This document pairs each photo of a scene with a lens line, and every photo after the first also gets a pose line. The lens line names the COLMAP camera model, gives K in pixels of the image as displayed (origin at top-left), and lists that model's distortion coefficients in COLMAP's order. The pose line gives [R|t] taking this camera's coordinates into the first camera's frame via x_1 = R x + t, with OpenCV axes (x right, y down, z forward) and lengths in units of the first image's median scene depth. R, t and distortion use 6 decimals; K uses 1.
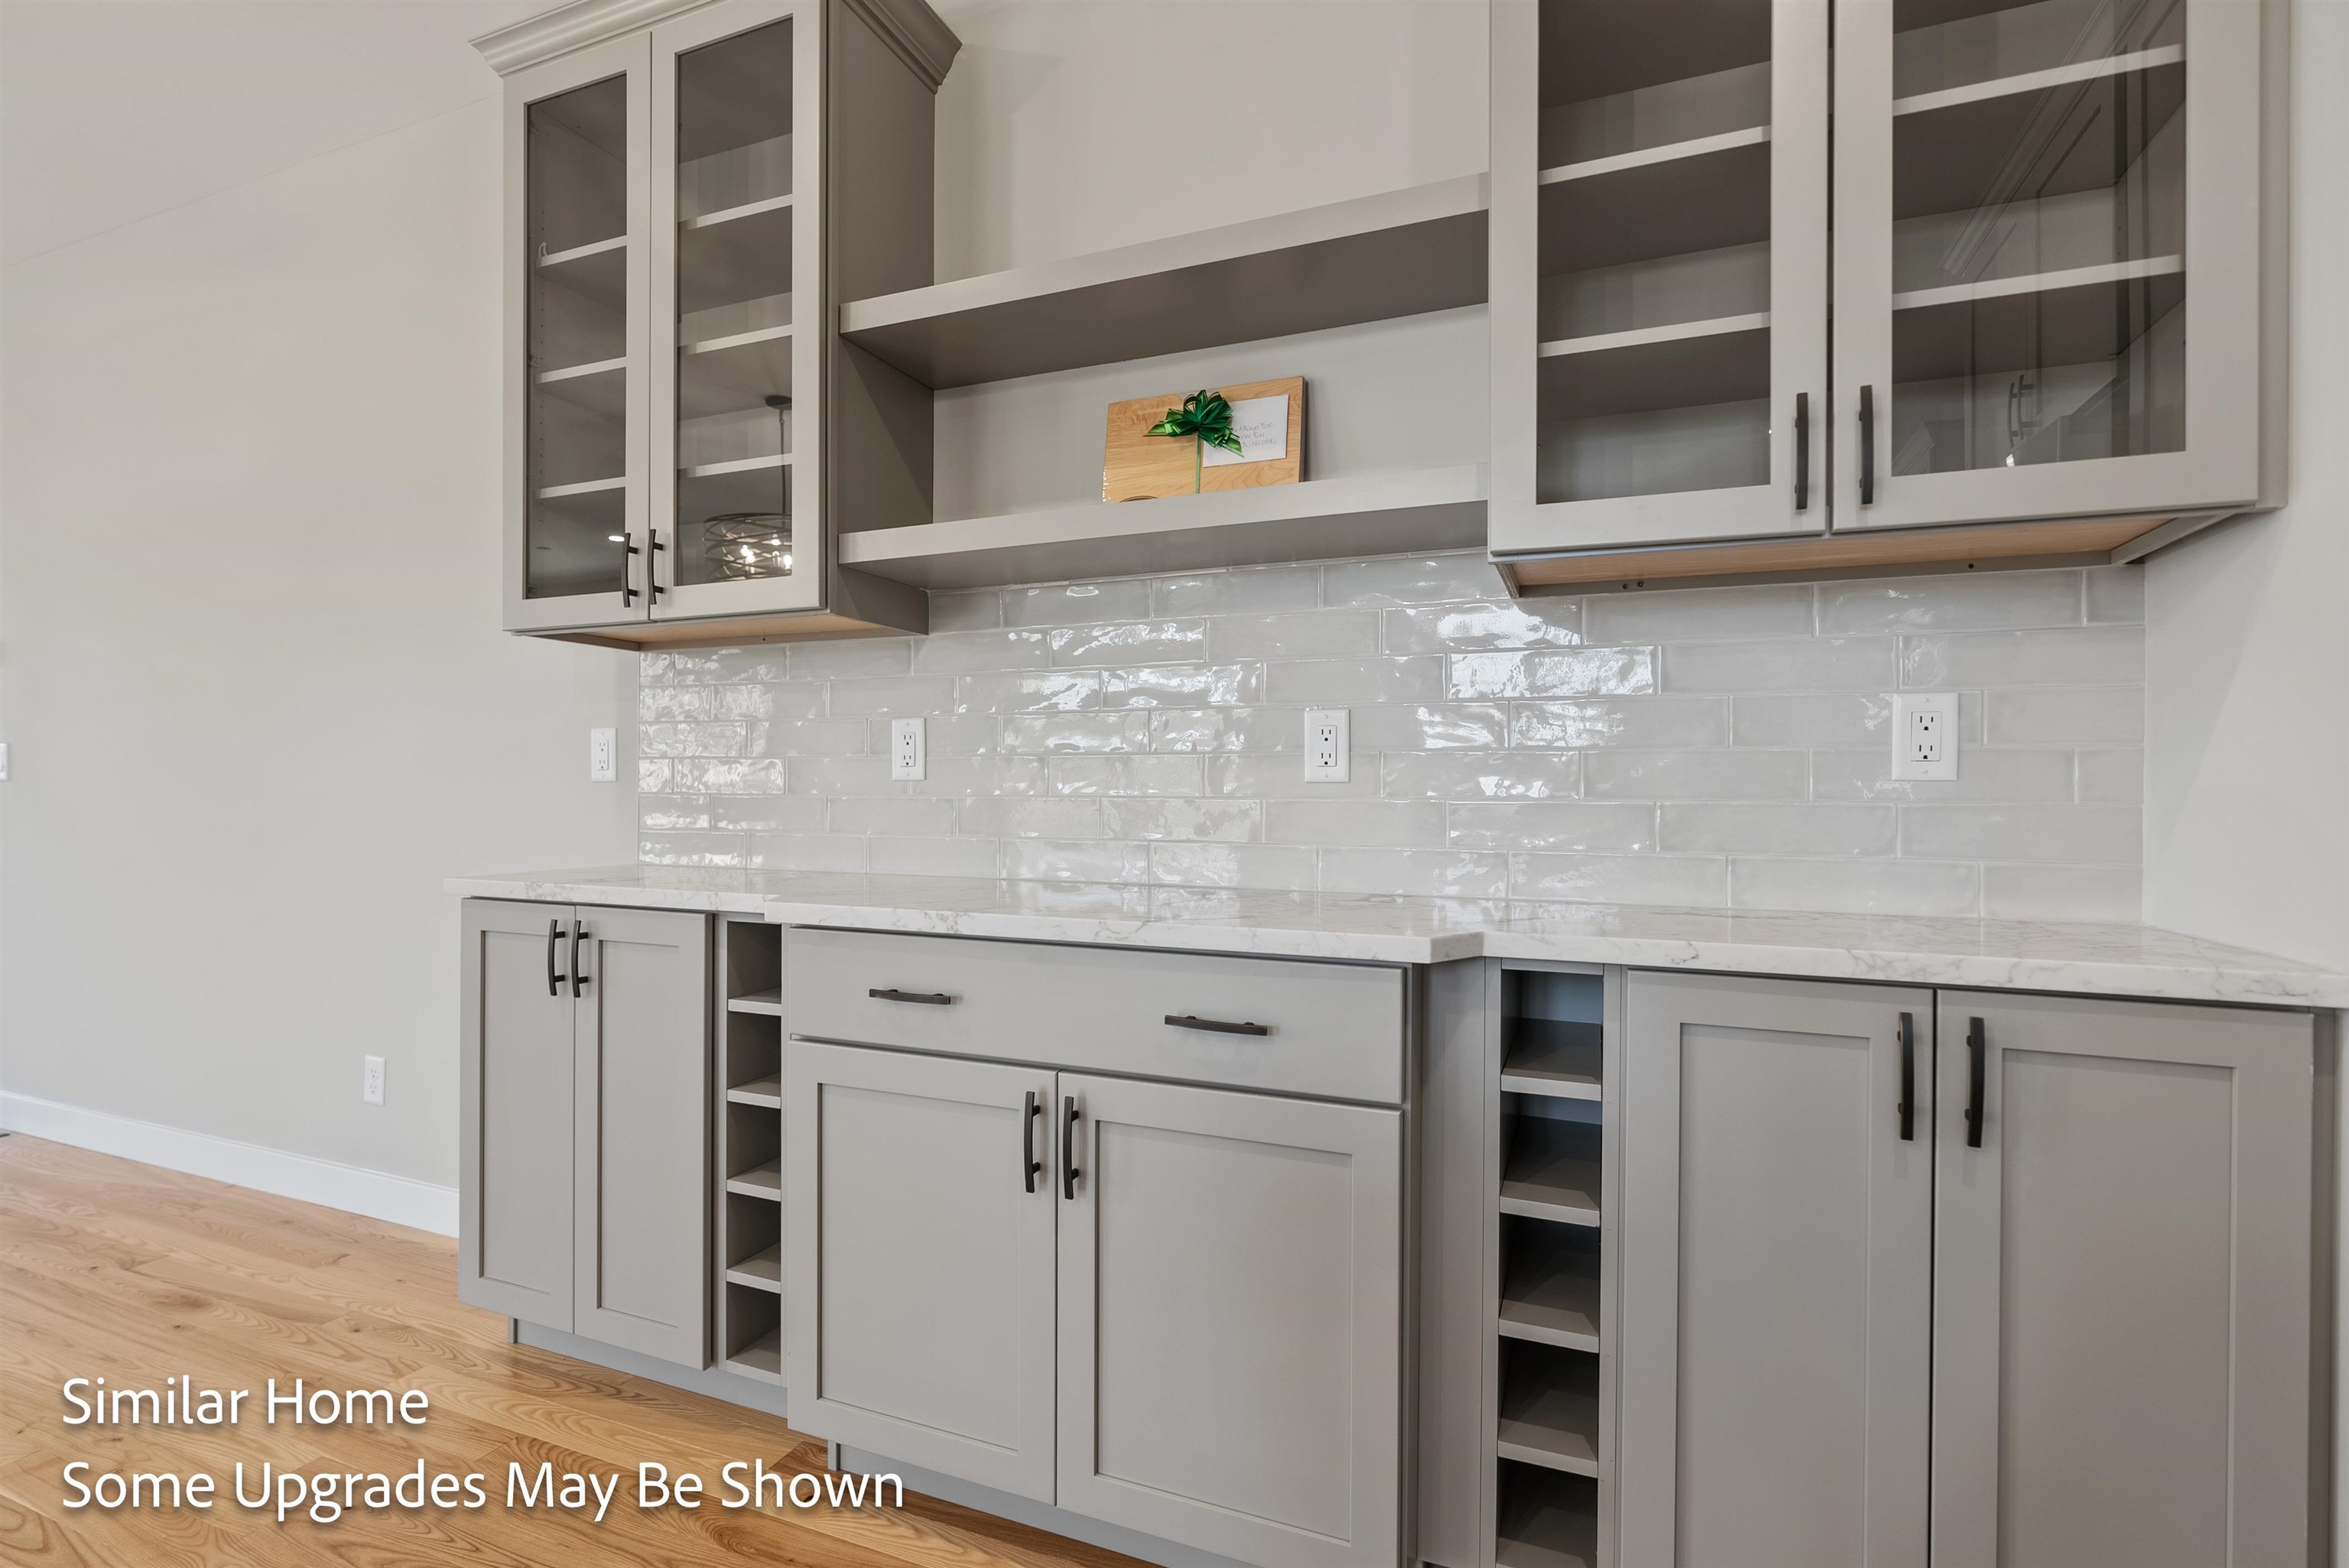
lens RADIAL K [[1068.8, 0, 1175.1], [0, 1068.8, 772.2], [0, 0, 1]] dist [-0.004326, -0.000815]
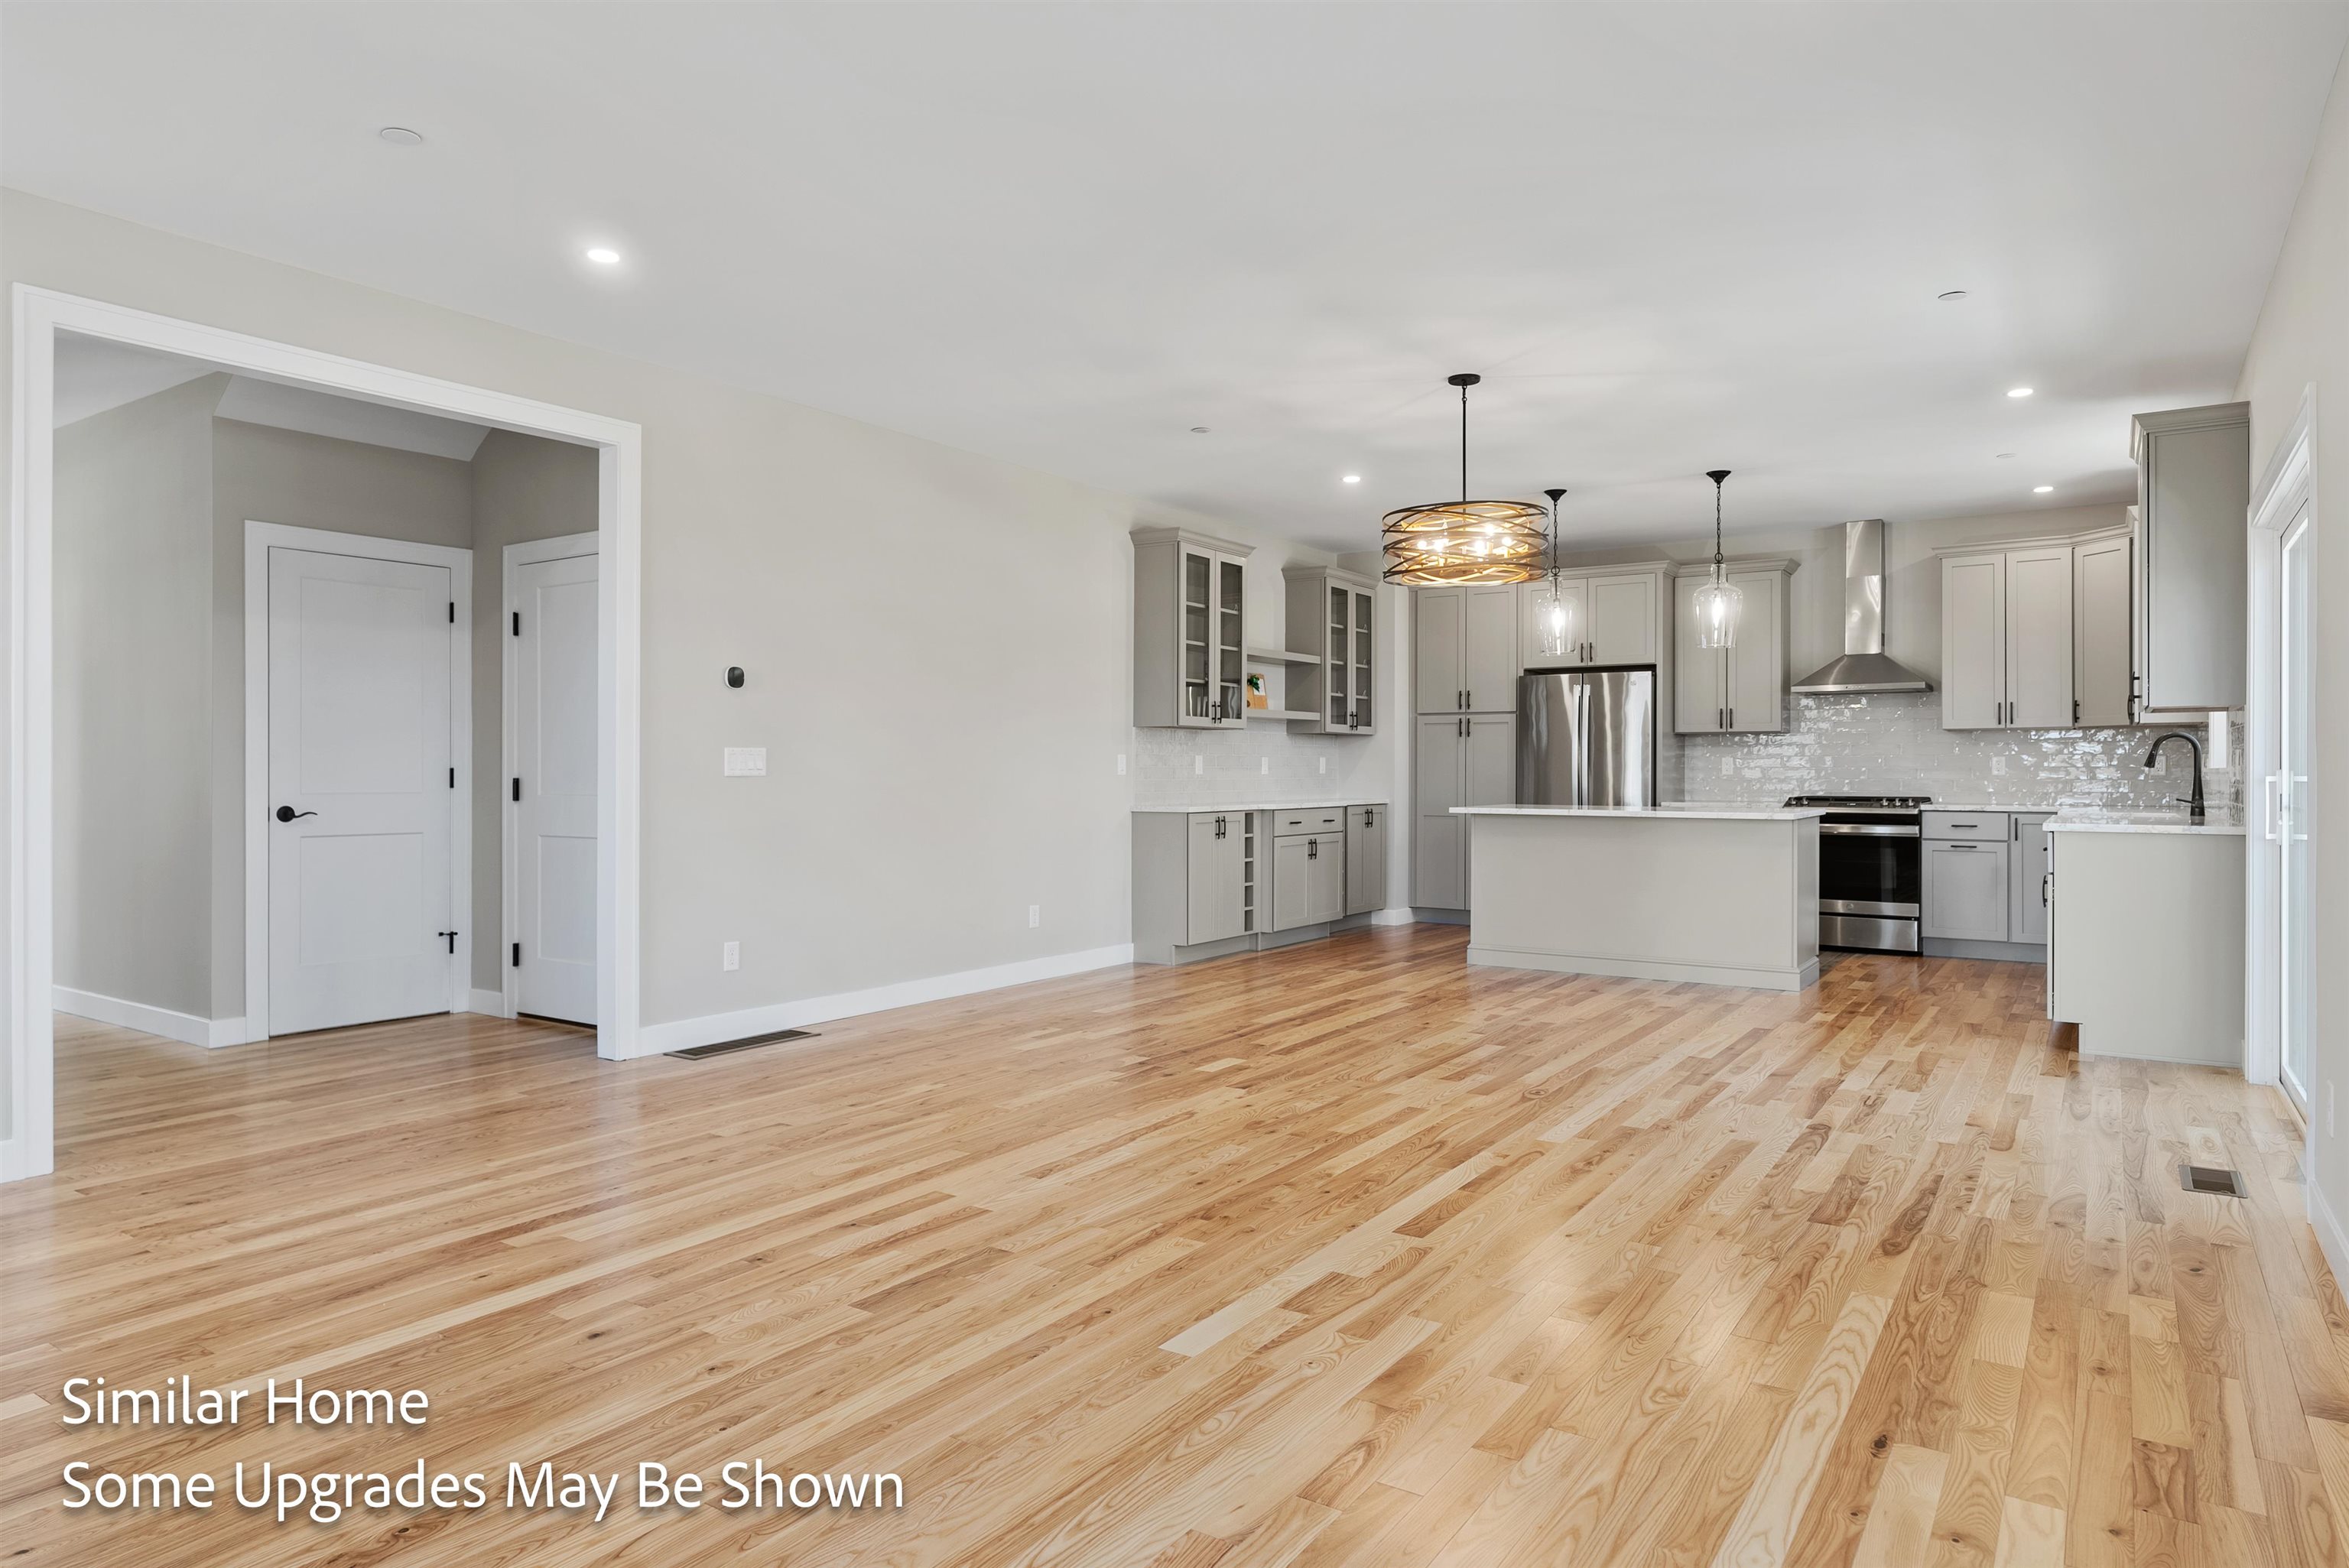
lens RADIAL K [[1398.9, 0, 1174.5], [0, 1398.9, 784.0], [0, 0, 1]] dist [-0.002736, -0.000459]
pose [[0.213301, -0.017362, 0.976832, -5.138879], [-0.015153, 0.999663, 0.021076, -0.061159], [-0.976869, -0.019298, 0.212966, 0.194906]]
